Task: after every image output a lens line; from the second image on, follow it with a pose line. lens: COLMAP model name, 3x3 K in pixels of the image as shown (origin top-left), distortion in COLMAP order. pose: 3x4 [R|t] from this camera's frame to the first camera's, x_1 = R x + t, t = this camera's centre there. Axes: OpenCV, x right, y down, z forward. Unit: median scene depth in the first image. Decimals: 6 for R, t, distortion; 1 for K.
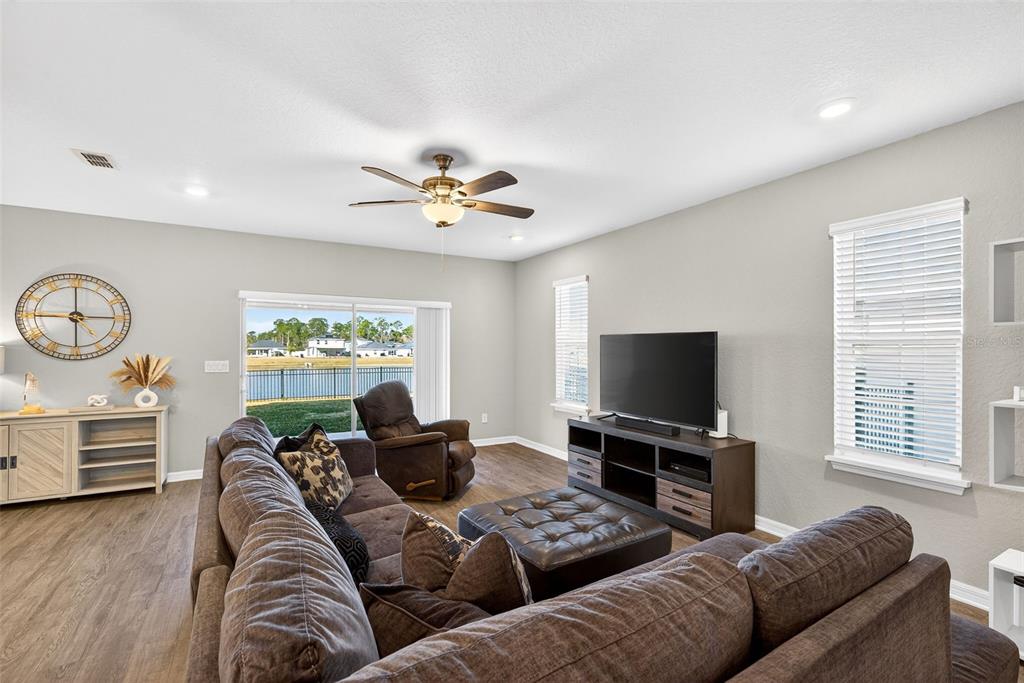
lens RADIAL K [[463.1, 0, 508.7], [0, 463.1, 346.1], [0, 0, 1]] dist [0.006239, 0.000242]
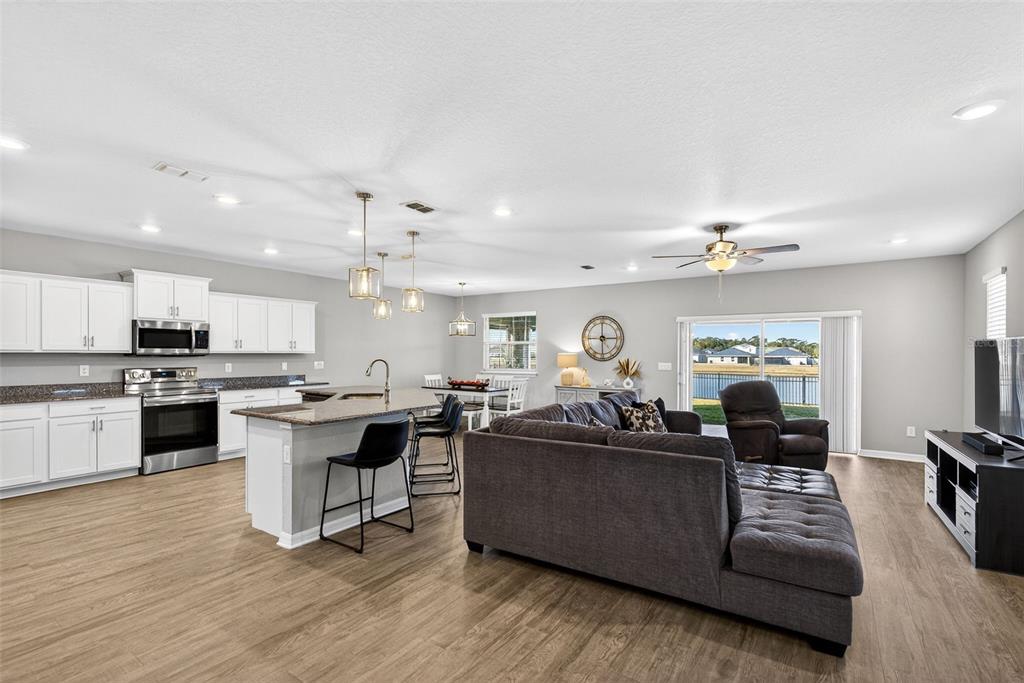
lens RADIAL K [[463.1, 0, 513.6], [0, 463.1, 347.9], [0, 0, 1]] dist [0.006239, 0.000242]
pose [[0.448210, -0.011379, -0.893856, 0.616404], [0.000355, 0.999921, -0.012551, 0.000491], [0.893928, 0.005308, 0.448178, -0.185086]]
